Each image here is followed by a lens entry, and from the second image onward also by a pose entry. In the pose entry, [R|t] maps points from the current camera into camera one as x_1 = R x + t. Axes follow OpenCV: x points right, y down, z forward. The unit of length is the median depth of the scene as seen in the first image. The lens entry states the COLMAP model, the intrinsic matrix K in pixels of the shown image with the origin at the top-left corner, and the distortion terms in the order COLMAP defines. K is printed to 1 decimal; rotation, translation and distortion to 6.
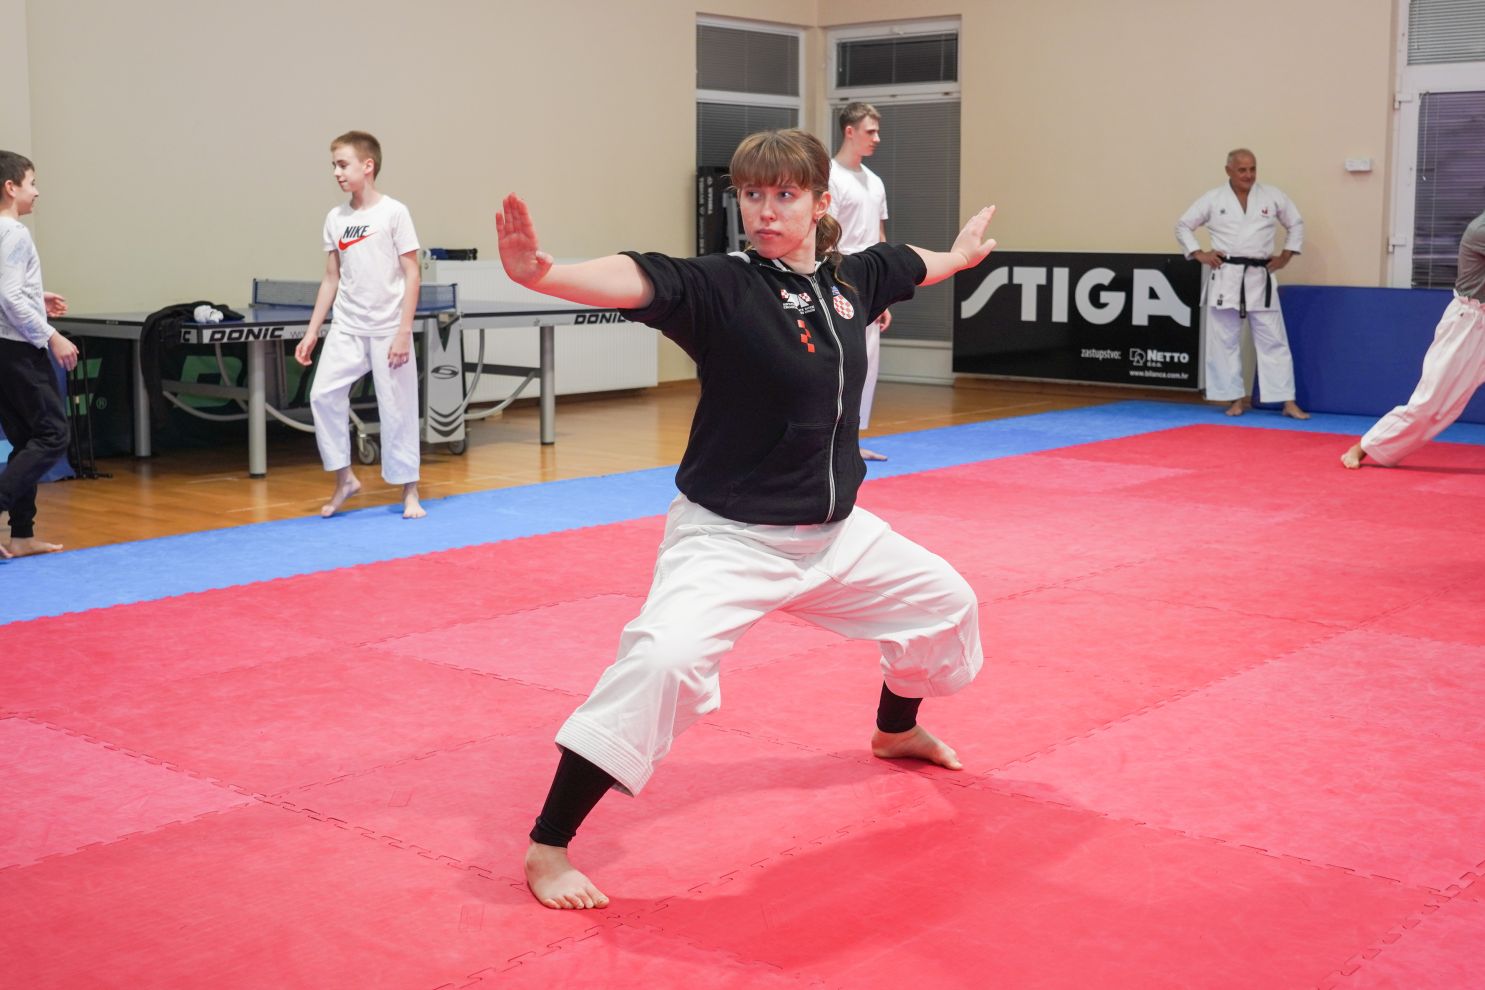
lens RADIAL K [[1966.1, 0, 742.5], [0, 1966.1, 617.5], [0, 0, 1]] dist [-0.112050, 0.108464]
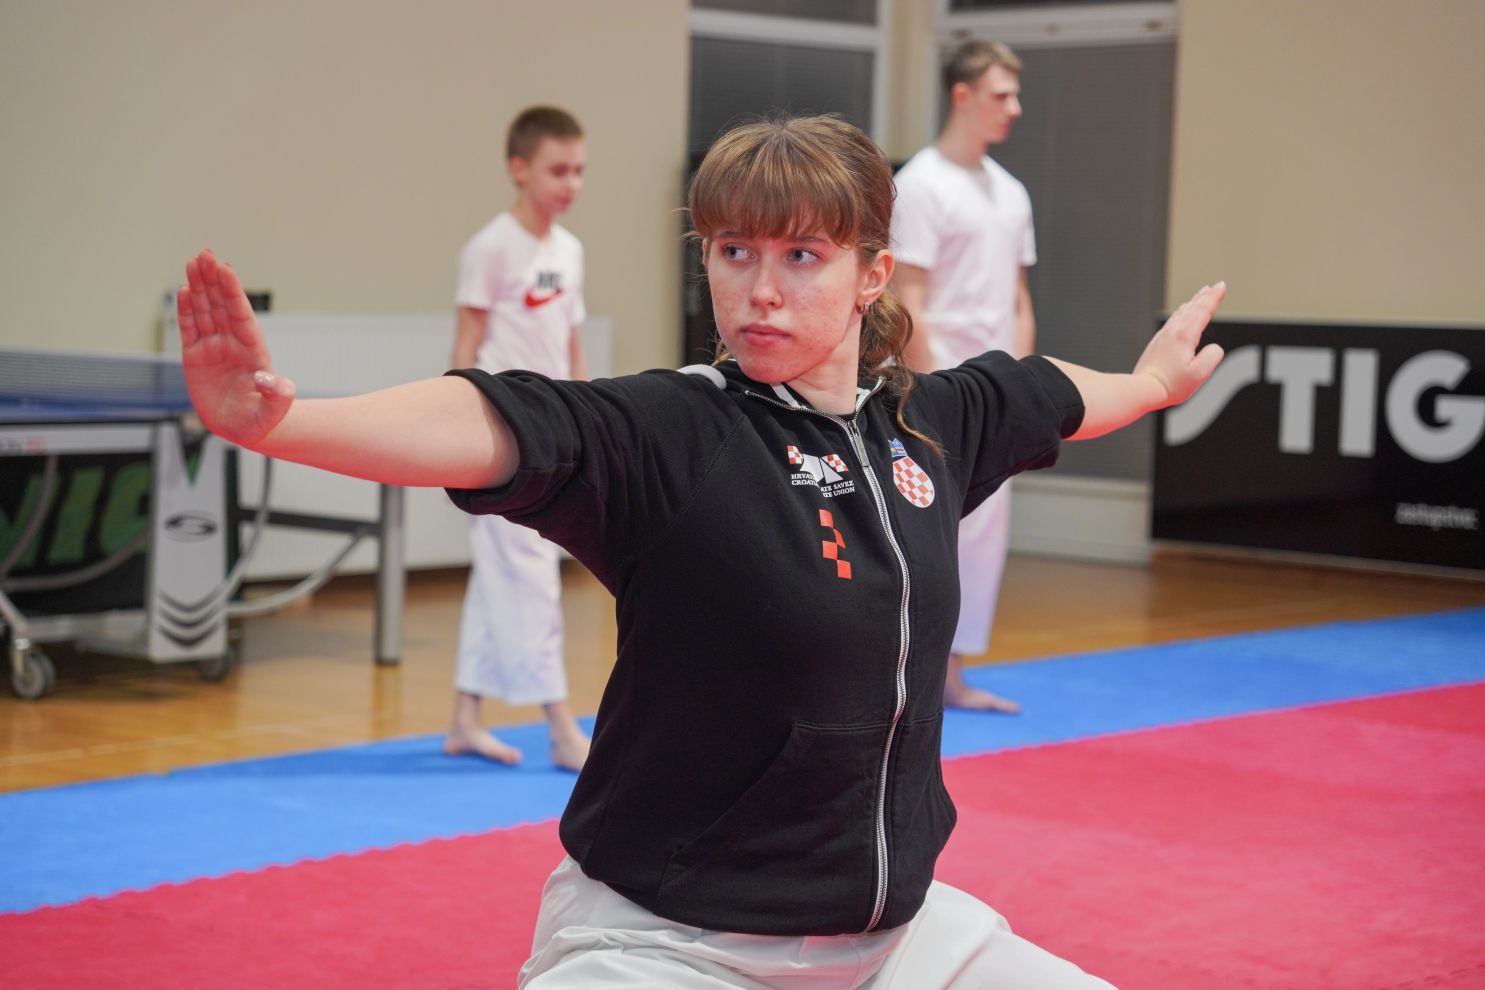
lens RADIAL K [[3490.7, 0, 742.5], [0, 3490.7, 495.0], [0, 0, 1]] dist [0.627747, 0.011384]
pose [[0.999617, 0.025528, -0.010668, 0.016073], [-0.026666, 0.991746, -0.125417, -0.038959], [0.007379, 0.125653, 0.992047, 0.110745]]
